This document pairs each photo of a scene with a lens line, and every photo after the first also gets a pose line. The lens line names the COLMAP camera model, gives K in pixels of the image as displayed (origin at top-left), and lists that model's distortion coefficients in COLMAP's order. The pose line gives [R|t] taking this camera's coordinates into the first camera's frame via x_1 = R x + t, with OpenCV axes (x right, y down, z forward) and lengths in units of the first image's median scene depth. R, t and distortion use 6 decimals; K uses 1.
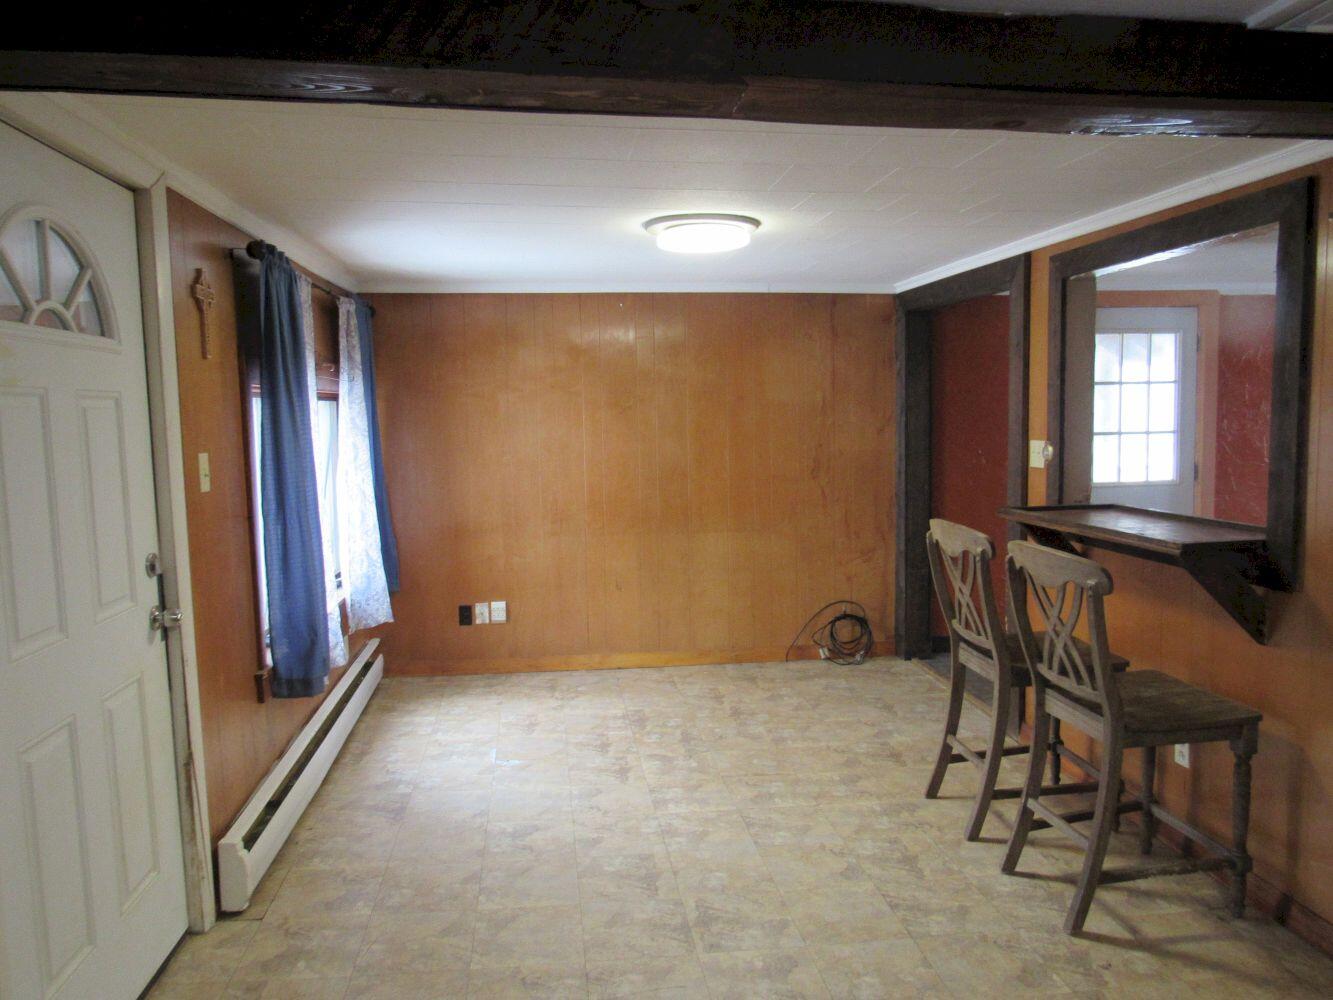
lens RADIAL K [[946.9, 0, 671.9], [0, 946.9, 502.7], [0, 0, 1]] dist [-0.069572, 0.037873]
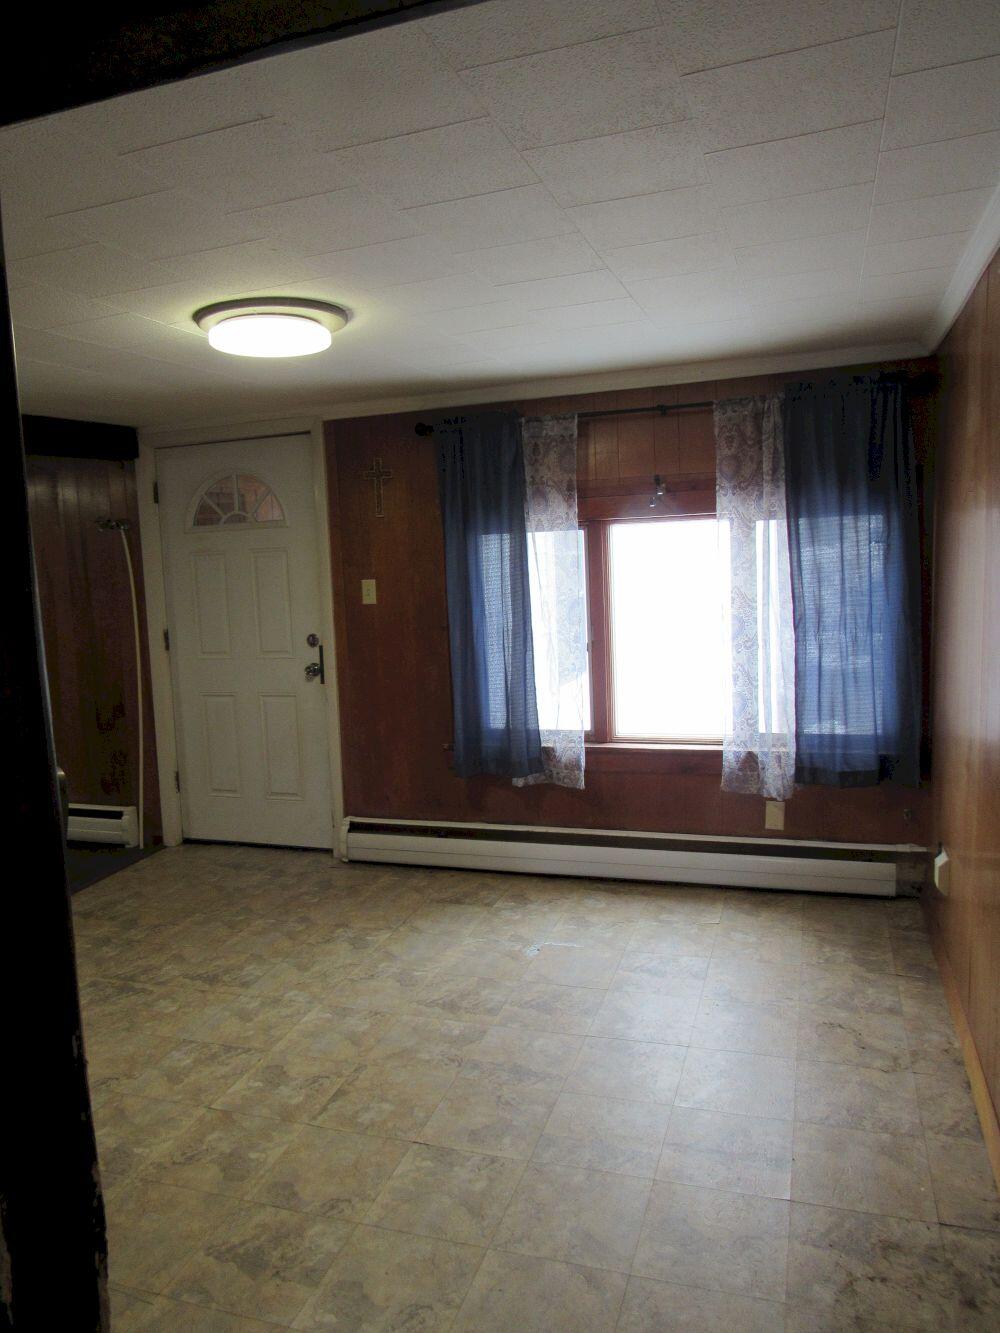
lens RADIAL K [[971.6, 0, 500.0], [0, 971.6, 666.5], [0, 0, 1]] dist [-0.005393, -0.005553]
pose [[-0.447693, 0.138100, -0.883459, 0.846472], [-0.034216, 0.984633, 0.171254, -0.193937], [0.893533, 0.106898, -0.436088, 1.877378]]
